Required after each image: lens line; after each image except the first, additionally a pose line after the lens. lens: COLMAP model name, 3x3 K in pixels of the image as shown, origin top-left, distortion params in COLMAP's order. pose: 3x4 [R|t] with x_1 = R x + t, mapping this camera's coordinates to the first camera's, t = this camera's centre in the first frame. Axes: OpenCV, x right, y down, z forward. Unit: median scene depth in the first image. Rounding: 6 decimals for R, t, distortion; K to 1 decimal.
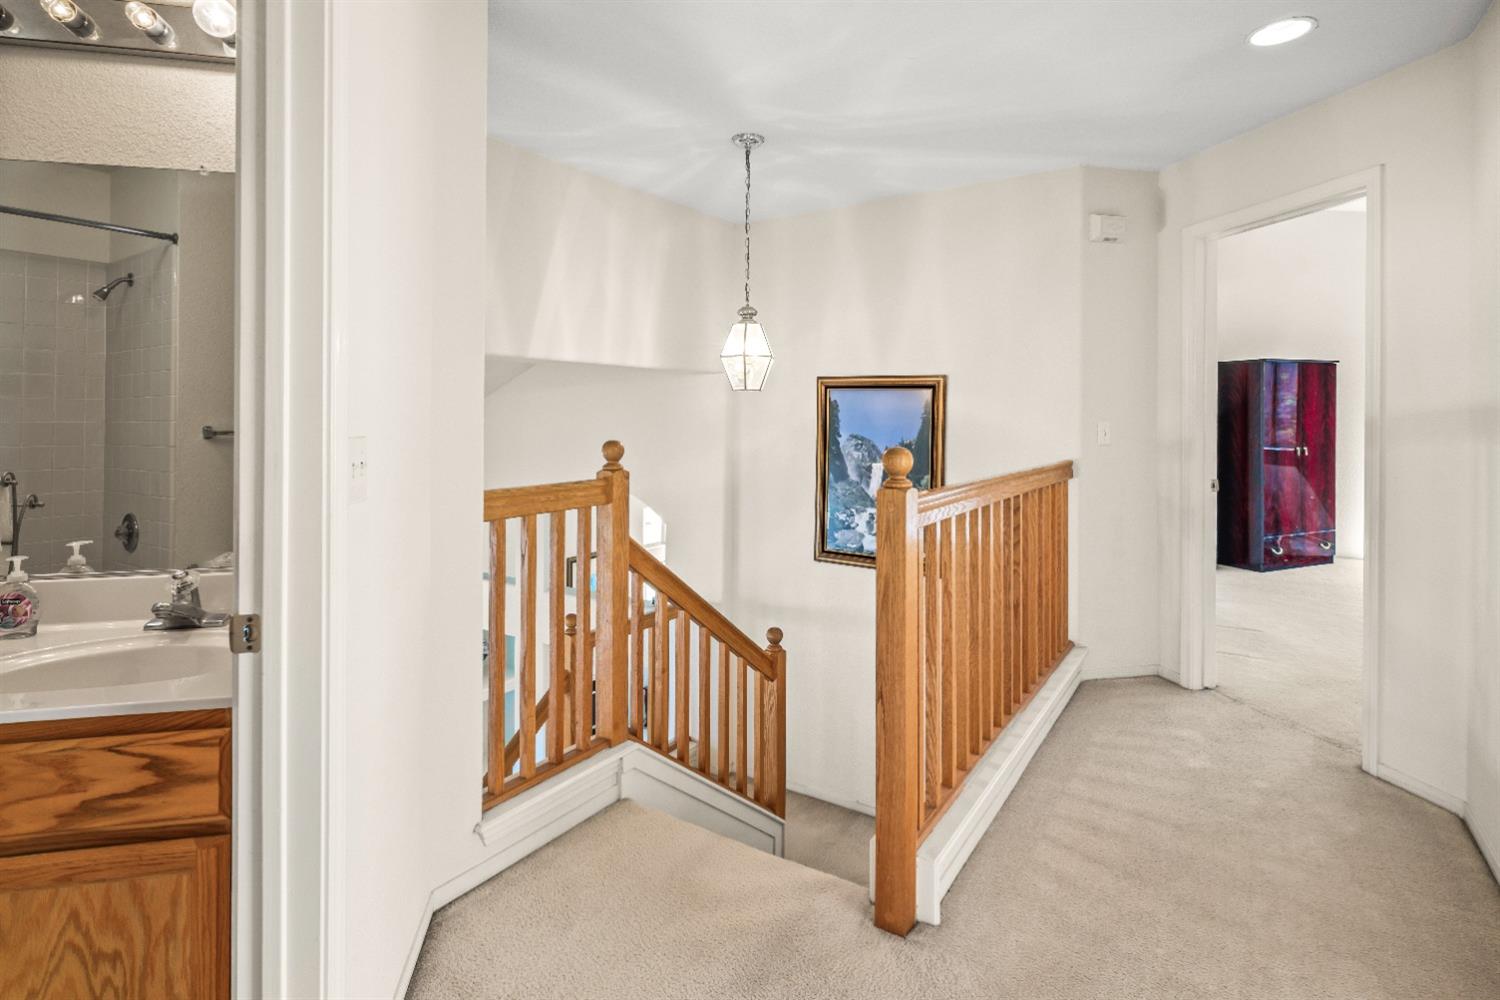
lens RADIAL K [[754.6, 0, 743.6], [0, 754.6, 413.4], [0, 0, 1]] dist [0.002162, -0.000022]
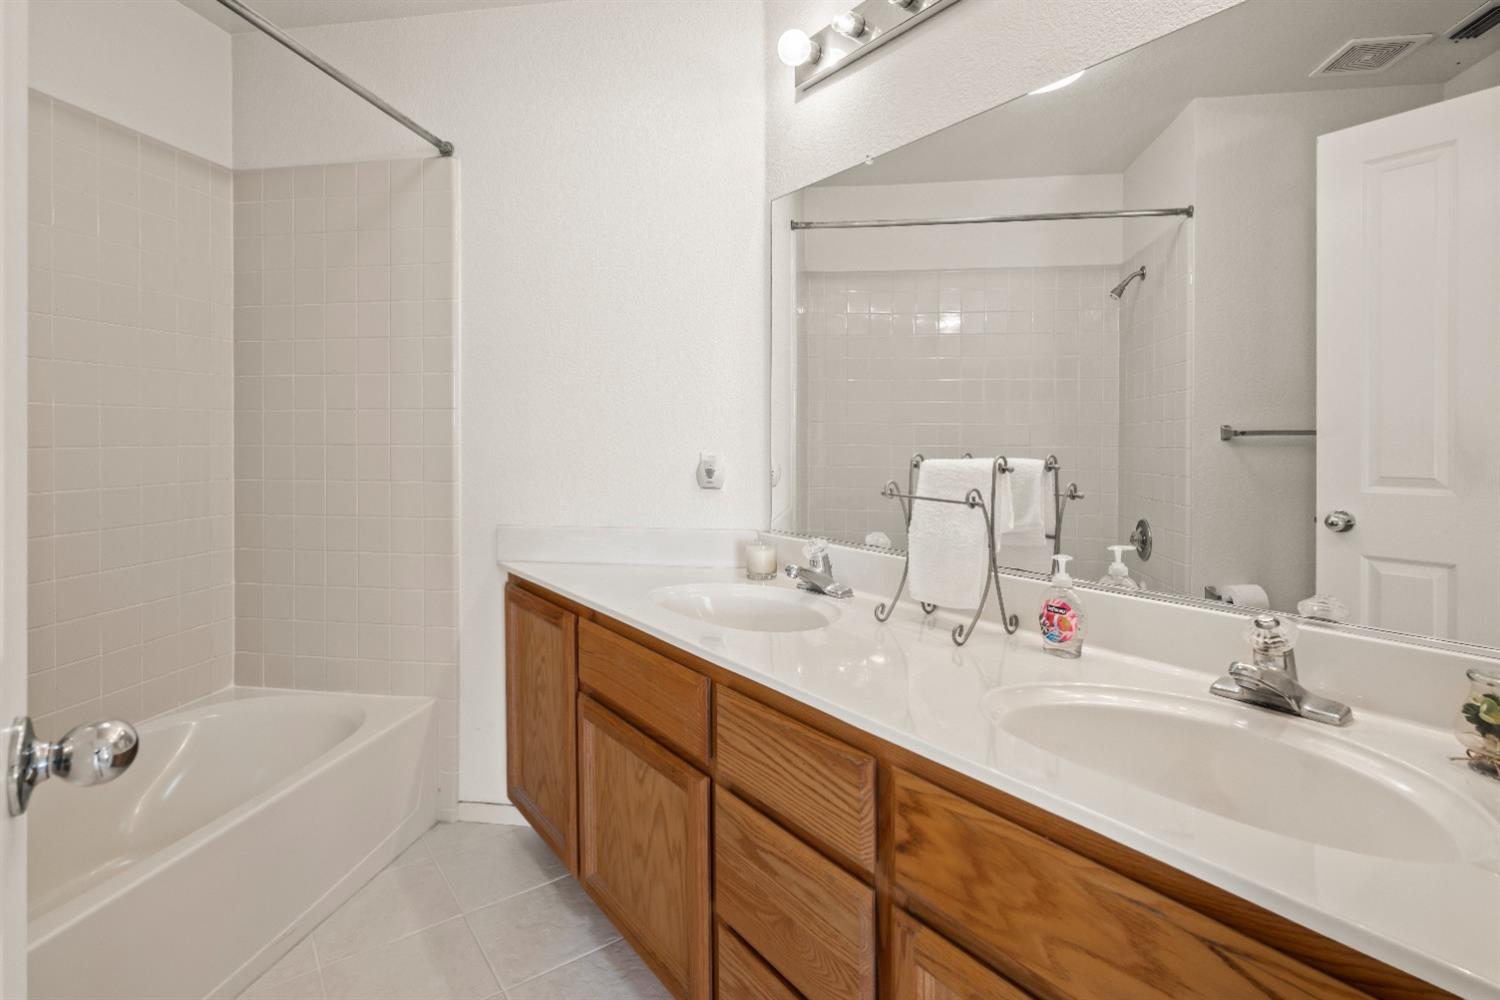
lens RADIAL K [[751.6, 0, 754.0], [0, 751.6, 425.9], [0, 0, 1]] dist [-0.002085, 0.000454]
pose [[0.422322, -0.008997, -0.906401, -0.353765], [-0.002160, 0.999938, -0.010932, 0.057568], [0.906443, 0.006575, 0.422277, 0.344906]]
